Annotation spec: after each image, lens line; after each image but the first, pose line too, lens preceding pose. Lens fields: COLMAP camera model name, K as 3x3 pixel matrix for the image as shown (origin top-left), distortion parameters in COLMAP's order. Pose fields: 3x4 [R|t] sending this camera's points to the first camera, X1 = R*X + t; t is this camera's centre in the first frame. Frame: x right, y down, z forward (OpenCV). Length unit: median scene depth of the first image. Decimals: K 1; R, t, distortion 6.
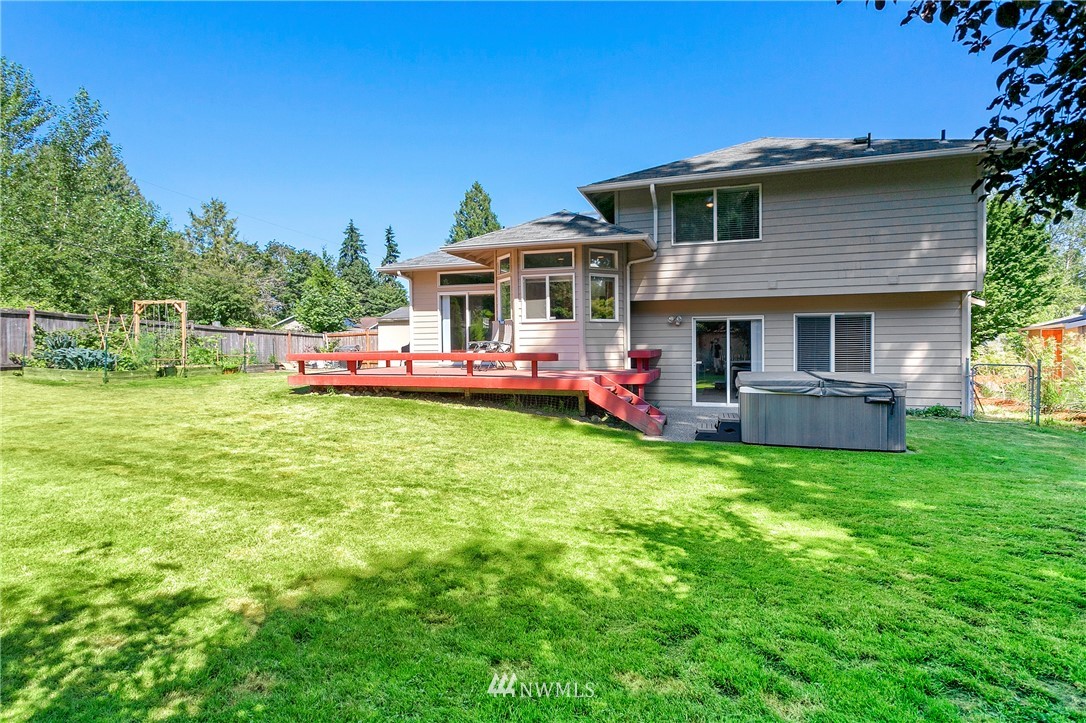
lens RADIAL K [[545.1, 0, 543.0], [0, 545.1, 361.5], [0, 0, 1]] dist [0.001934, 0.000155]
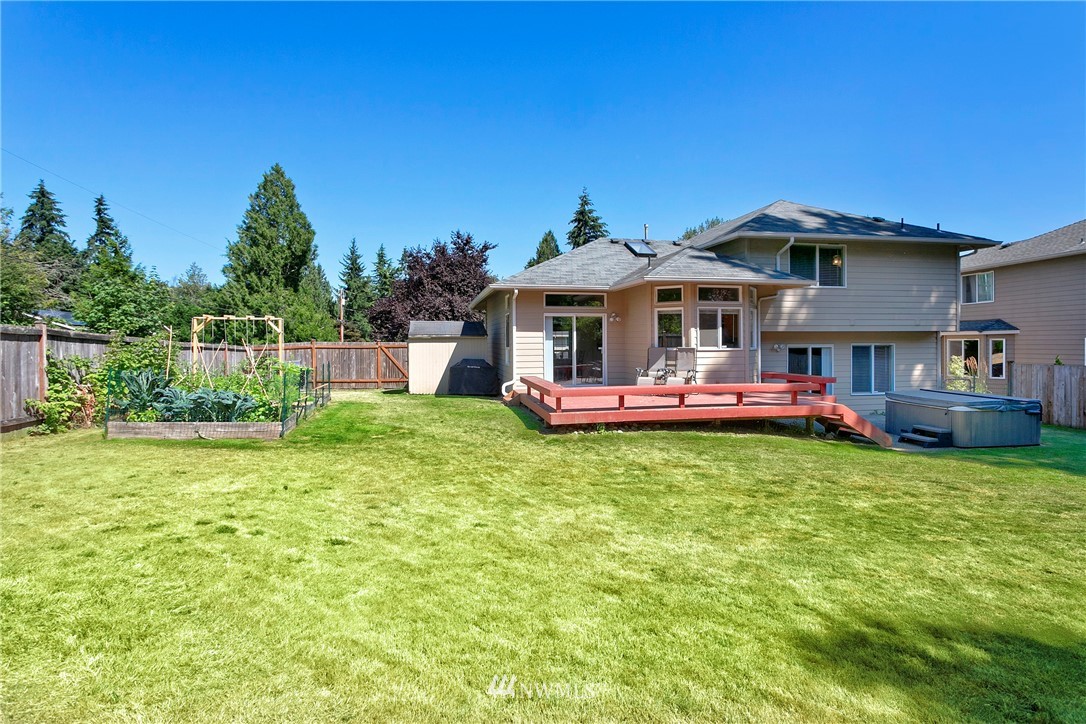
lens RADIAL K [[520.9, 0, 595.4], [0, 520.9, 360.1], [0, 0, 1]] dist [-0.003710, -0.000243]
pose [[0.876072, -0.009051, 0.482095, -0.701086], [0.011338, 0.999934, -0.001831, -0.051529], [-0.482047, 0.007070, 0.876117, 0.189877]]
